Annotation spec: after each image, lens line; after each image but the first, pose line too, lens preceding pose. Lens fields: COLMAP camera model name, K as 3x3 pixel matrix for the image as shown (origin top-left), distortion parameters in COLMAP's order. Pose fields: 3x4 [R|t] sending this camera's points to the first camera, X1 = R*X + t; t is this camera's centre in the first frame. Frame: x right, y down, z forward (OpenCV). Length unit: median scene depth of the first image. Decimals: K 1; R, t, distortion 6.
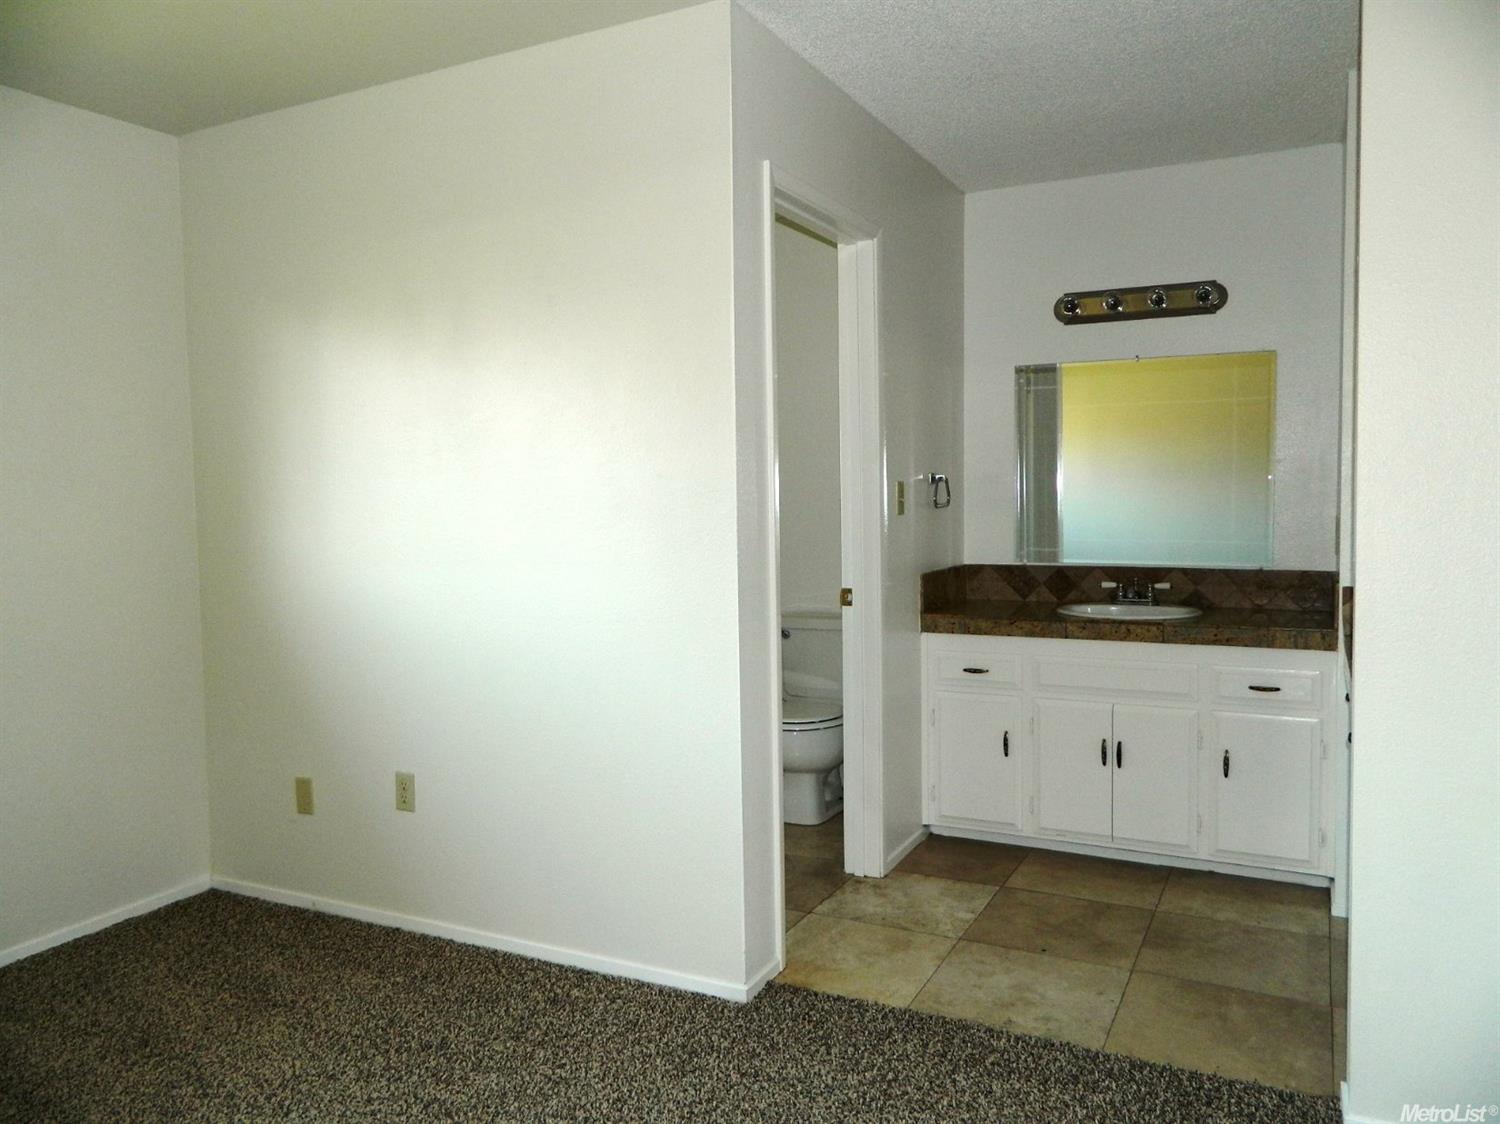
lens RADIAL K [[1102.3, 0, 750.0], [0, 1102.3, 562.0], [0, 0, 1]] dist [0.008320, -0.004059]
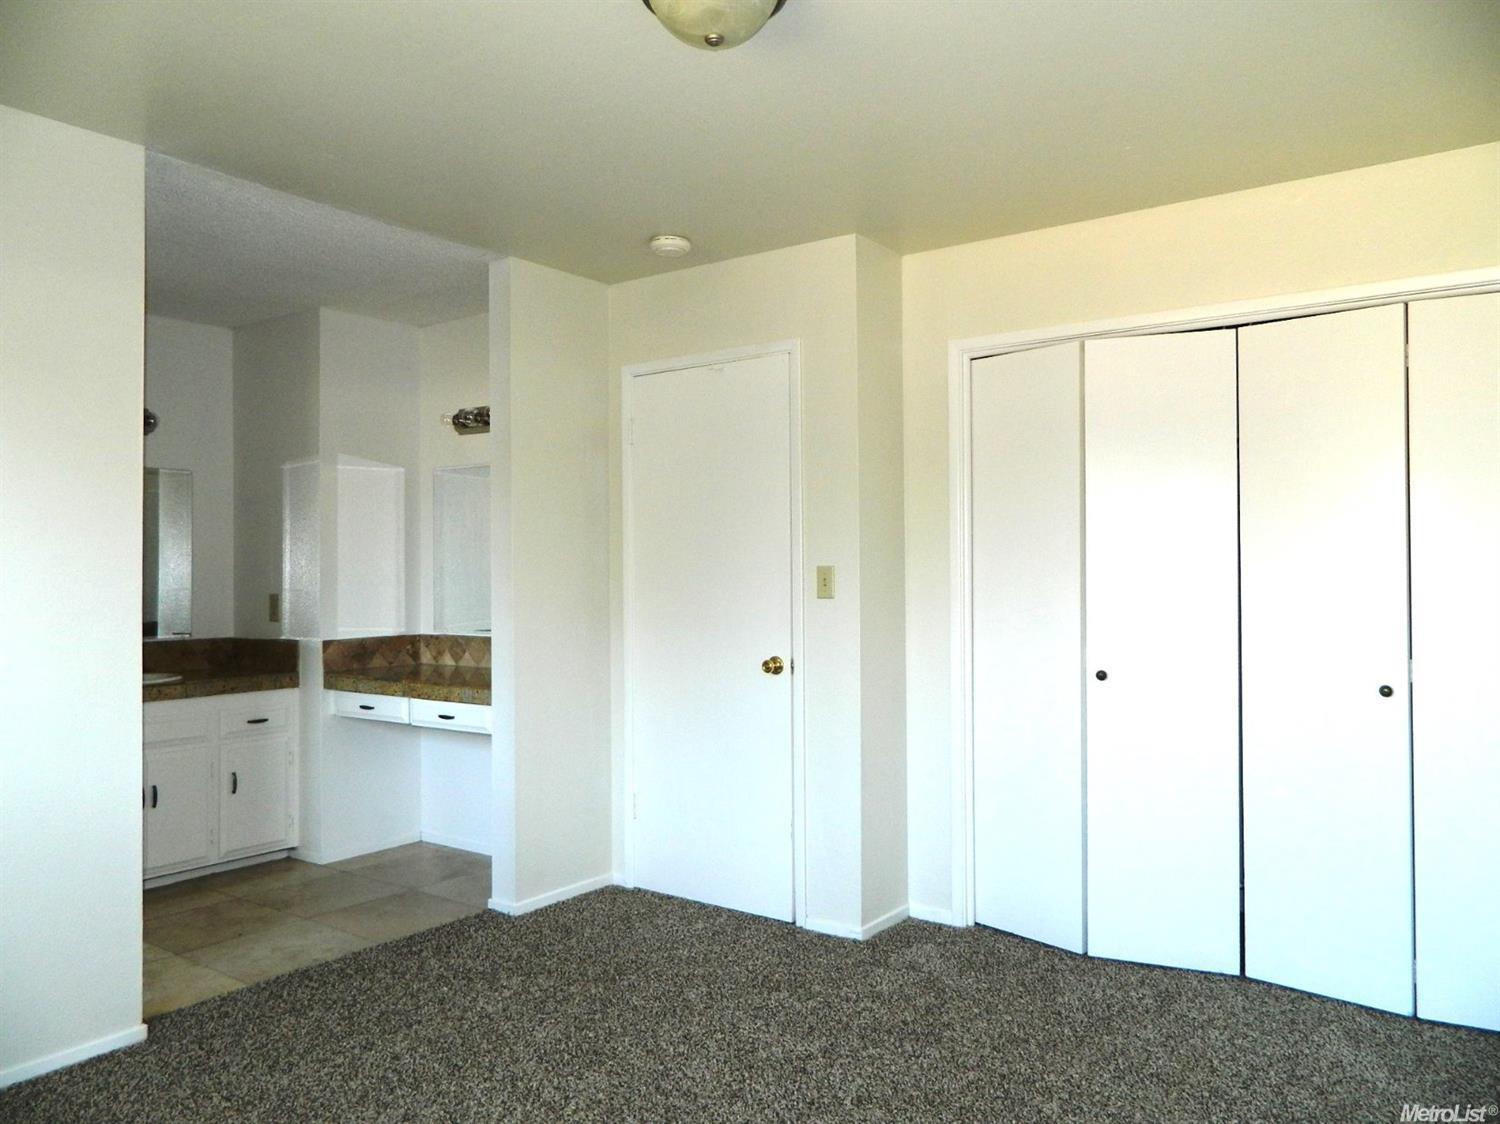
lens RADIAL K [[1102.3, 0, 750.0], [0, 1102.3, 562.0], [0, 0, 1]] dist [0.008320, -0.004059]
pose [[0.165856, 0.022506, 0.985893, -0.896129], [0.064462, 0.997354, -0.033612, 0.003091], [-0.984041, 0.069127, 0.163966, 0.178913]]
